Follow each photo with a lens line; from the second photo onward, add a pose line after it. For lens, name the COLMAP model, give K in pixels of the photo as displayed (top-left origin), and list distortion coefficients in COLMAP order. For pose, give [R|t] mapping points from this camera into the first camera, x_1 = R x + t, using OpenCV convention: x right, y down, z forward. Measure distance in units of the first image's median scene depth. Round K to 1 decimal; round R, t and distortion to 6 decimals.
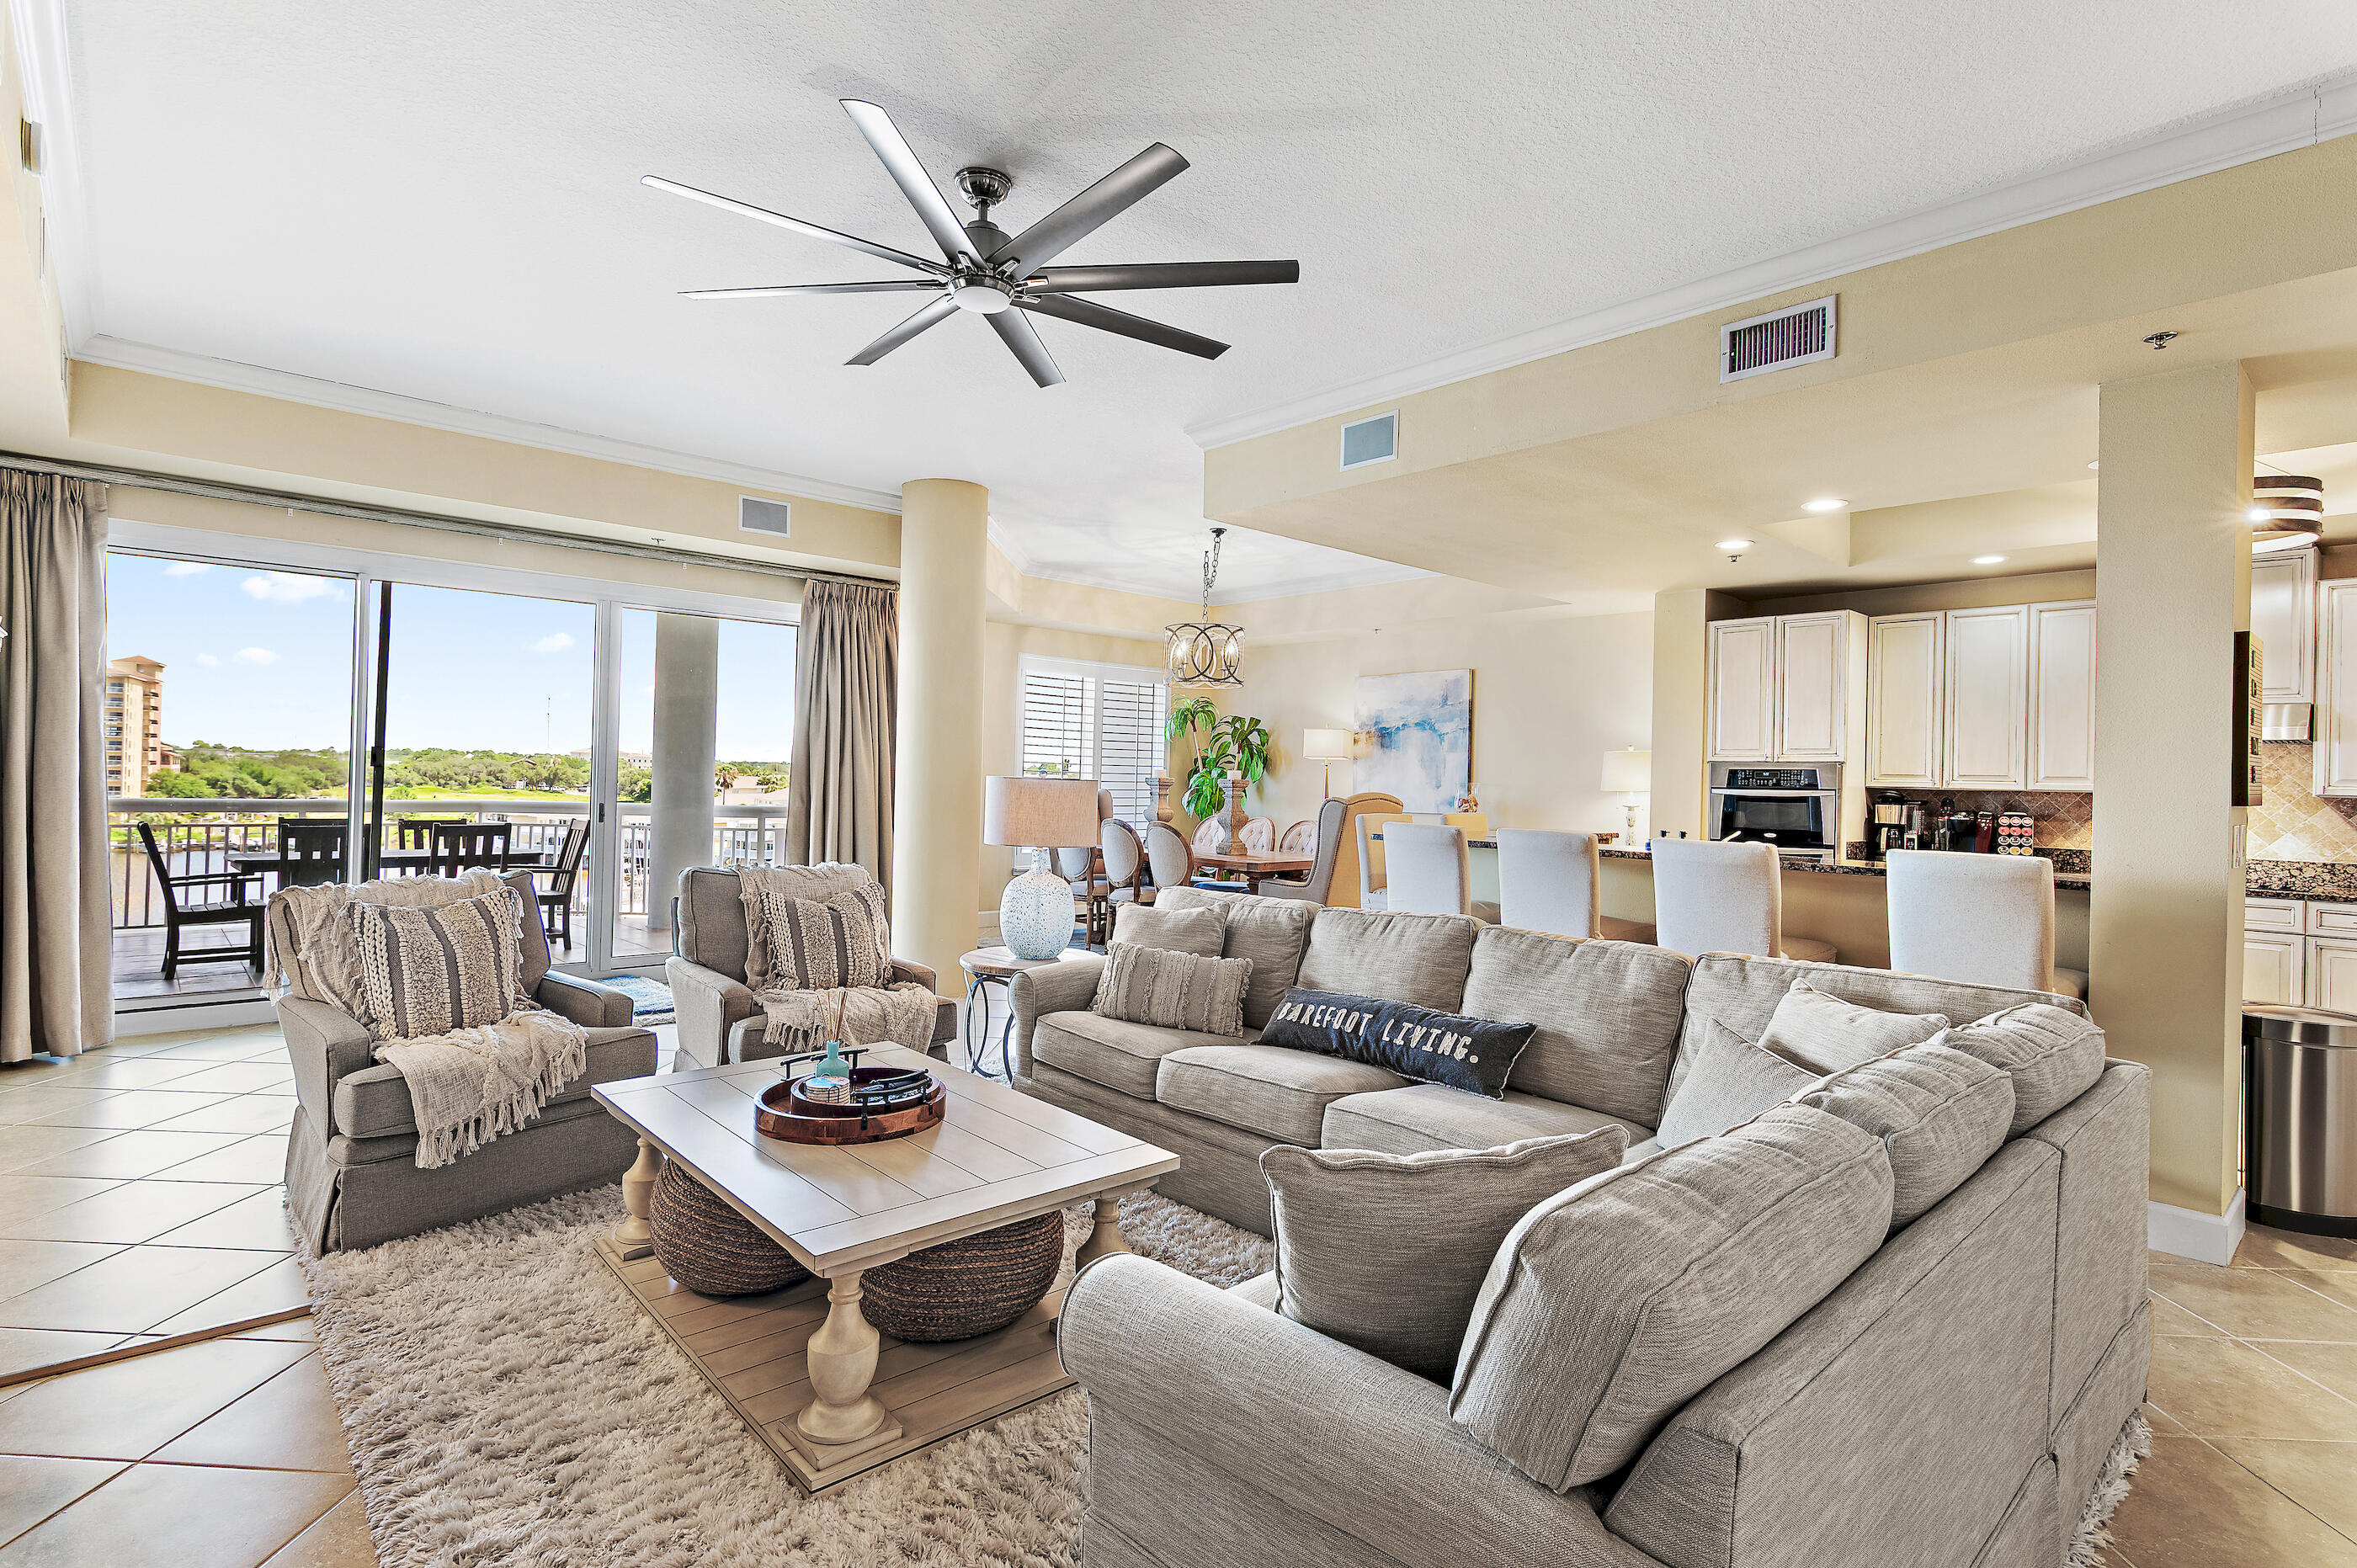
lens RADIAL K [[1159.2, 0, 1185.4], [0, 1159.2, 766.6], [0, 0, 1]] dist [0.003611, -0.001486]
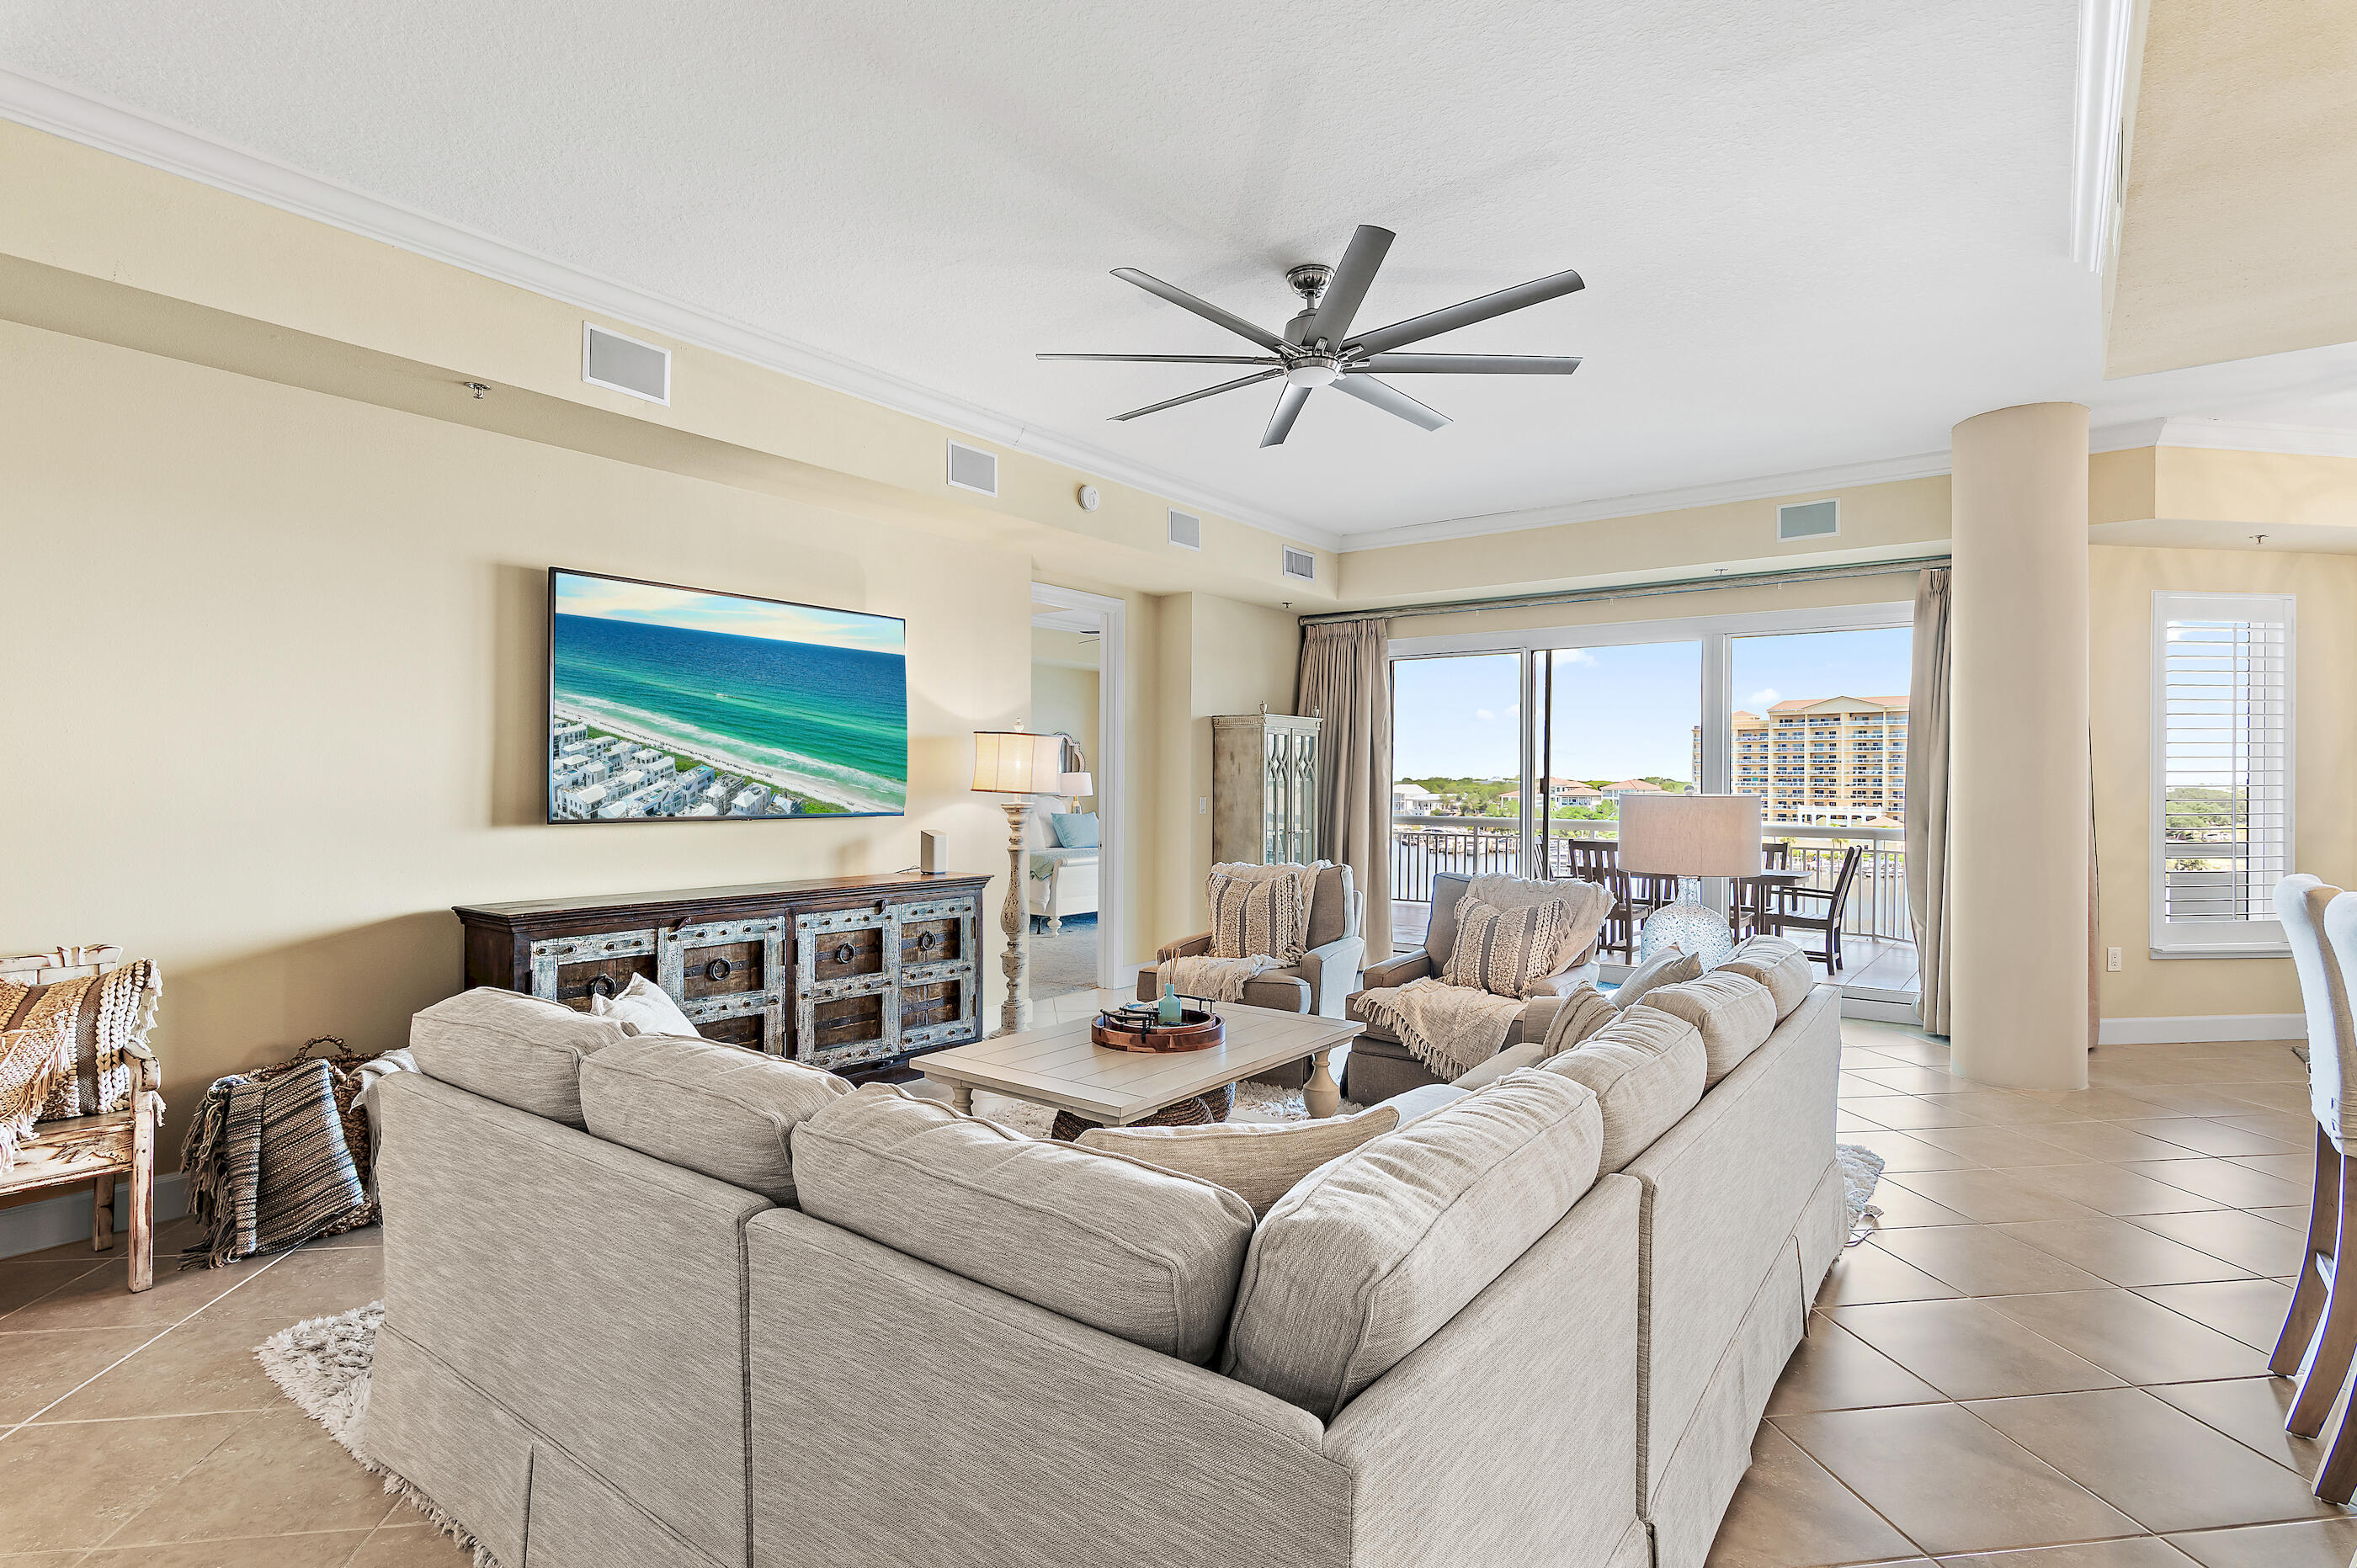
lens RADIAL K [[1159.2, 0, 1177.9], [0, 1159.2, 787.6], [0, 0, 1]] dist [0.003611, -0.001486]
pose [[0.188842, -0.019046, -0.981823, 0.316131], [0.007114, 0.999812, -0.018027, 0.008652], [0.981982, -0.003580, 0.188942, 0.226101]]
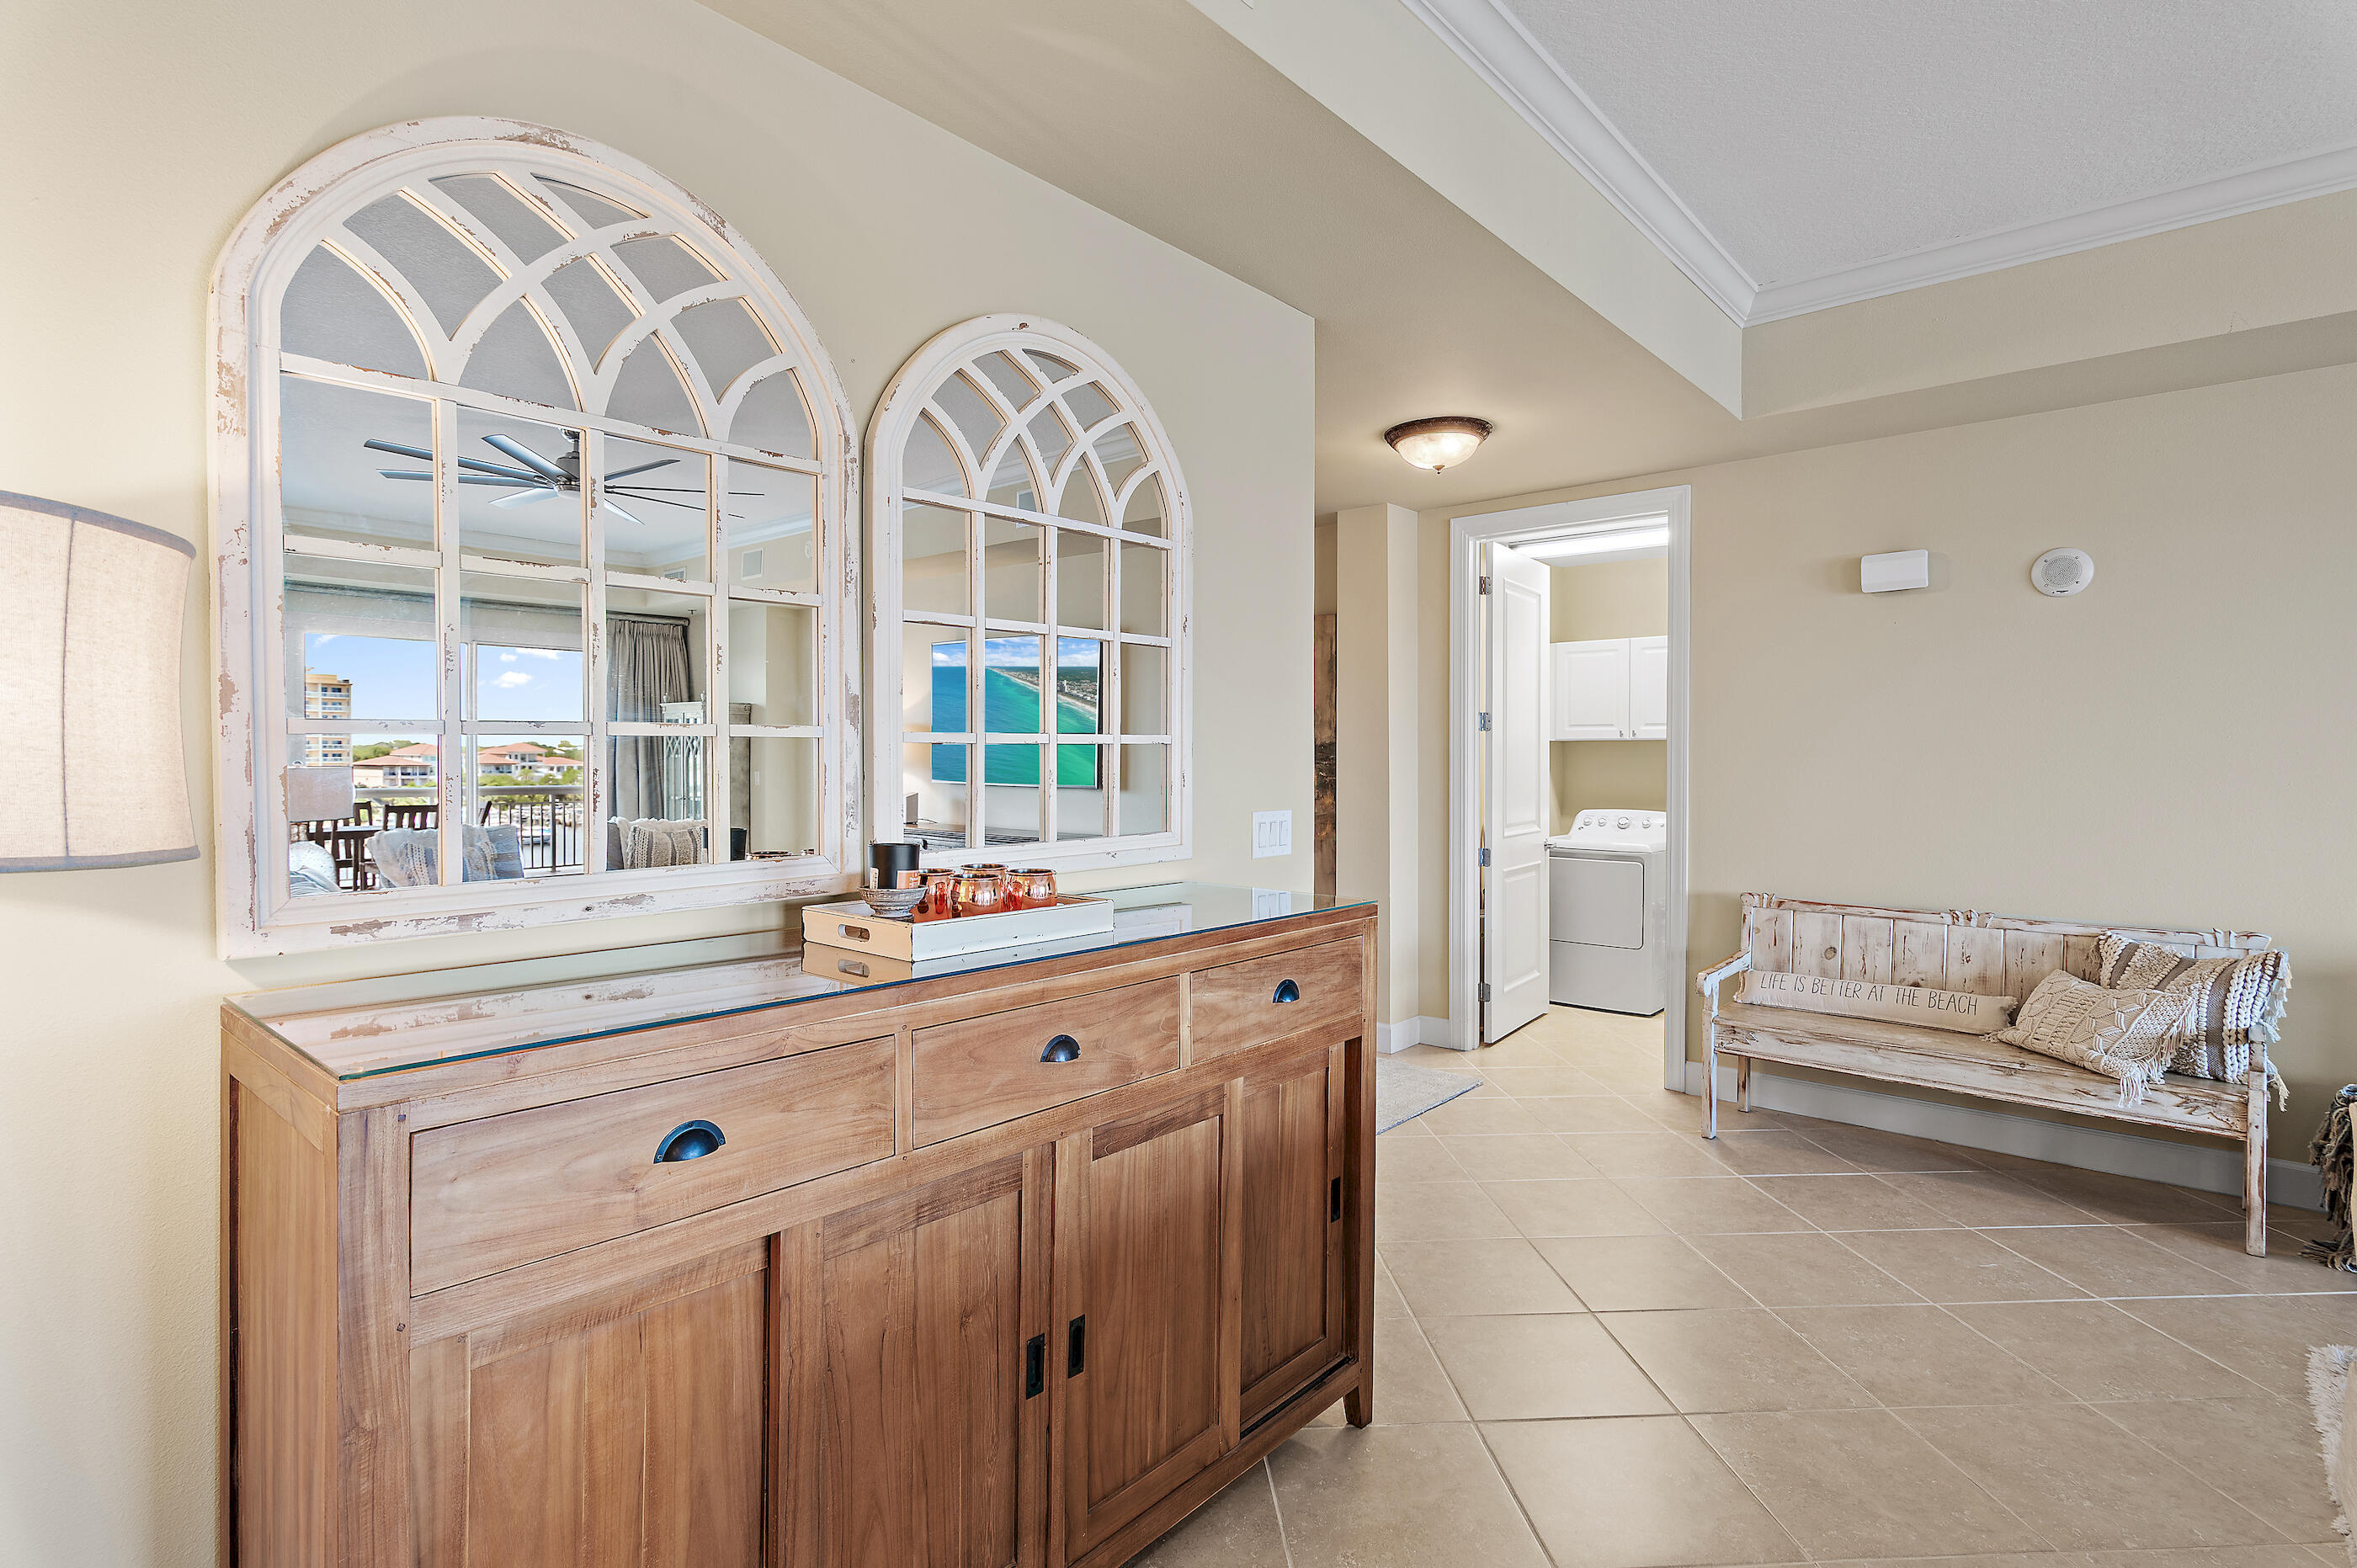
lens RADIAL K [[1159.2, 0, 1142.9], [0, 1159.2, 784.8], [0, 0, 1]] dist [0.003611, -0.001486]
pose [[-0.996413, -0.020813, -0.082028, 0.307213], [-0.021519, 0.999739, 0.007735, 0.004899], [0.081845, 0.009472, -0.996600, 0.304646]]
